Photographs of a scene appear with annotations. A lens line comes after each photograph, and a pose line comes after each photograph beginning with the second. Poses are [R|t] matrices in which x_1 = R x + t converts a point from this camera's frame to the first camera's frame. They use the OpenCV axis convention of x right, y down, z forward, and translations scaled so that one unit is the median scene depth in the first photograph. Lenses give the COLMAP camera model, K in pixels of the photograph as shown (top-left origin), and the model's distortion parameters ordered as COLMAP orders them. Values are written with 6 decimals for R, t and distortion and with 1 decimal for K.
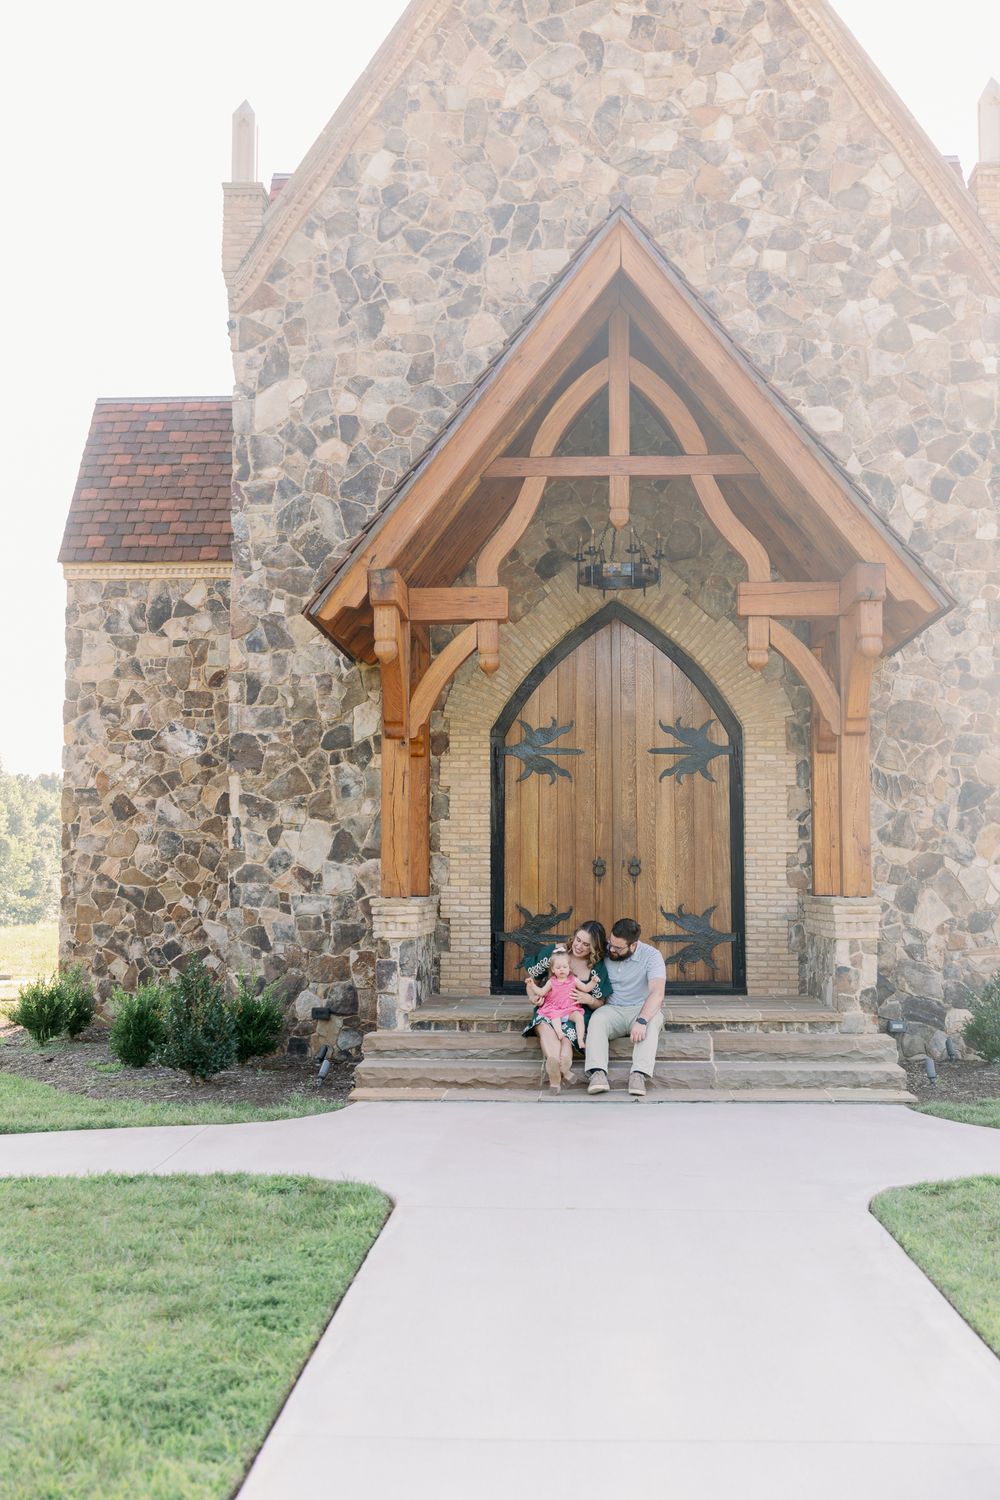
lens RADIAL K [[1827.2, 0, 468.3], [0, 1827.2, 751.5], [0, 0, 1]] dist [0.006042, 0.000000]
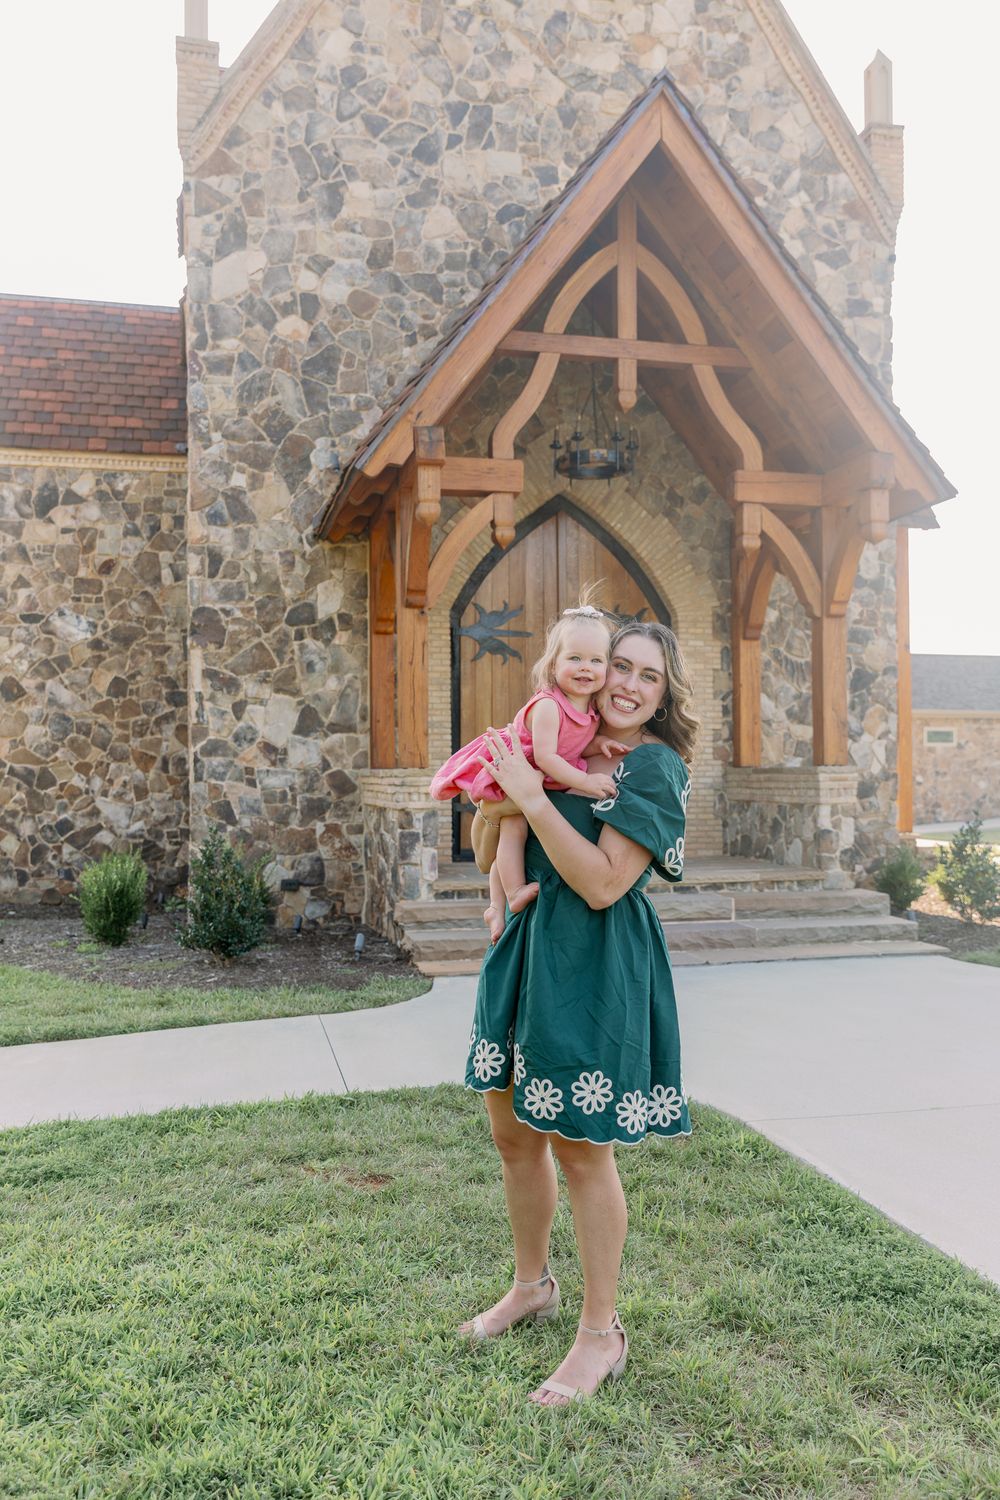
lens RADIAL K [[1295.5, 0, 490.7], [0, 1295.5, 764.6], [0, 0, 1]] dist [-0.005728, 0.021800]
pose [[0.953665, -0.002804, 0.300859, -0.189170], [-0.016161, 0.998036, 0.060528, 0.030782], [-0.300438, -0.062586, 0.951746, 0.281425]]
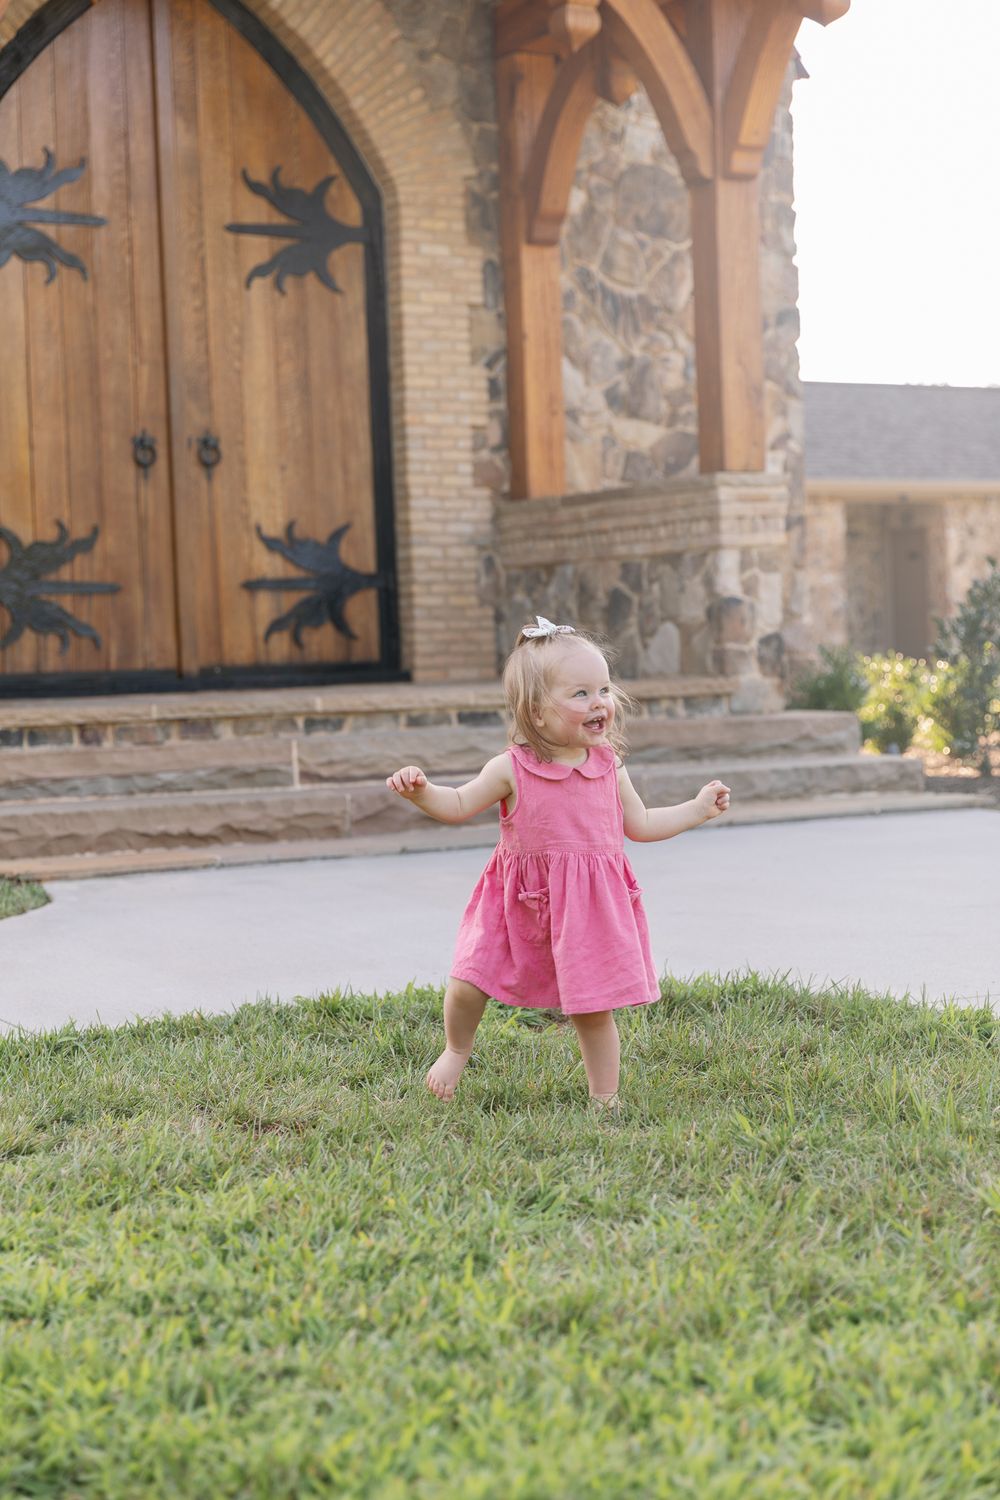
lens RADIAL K [[2546.0, 0, 519.4], [0, 2546.0, 789.6], [0, 0, 1]] dist [0.027382, 0.000000]
pose [[0.825723, -0.055780, 0.561311, -0.250835], [-0.006418, 0.994105, 0.108229, 0.080021], [-0.564039, -0.092970, 0.820498, 0.337521]]
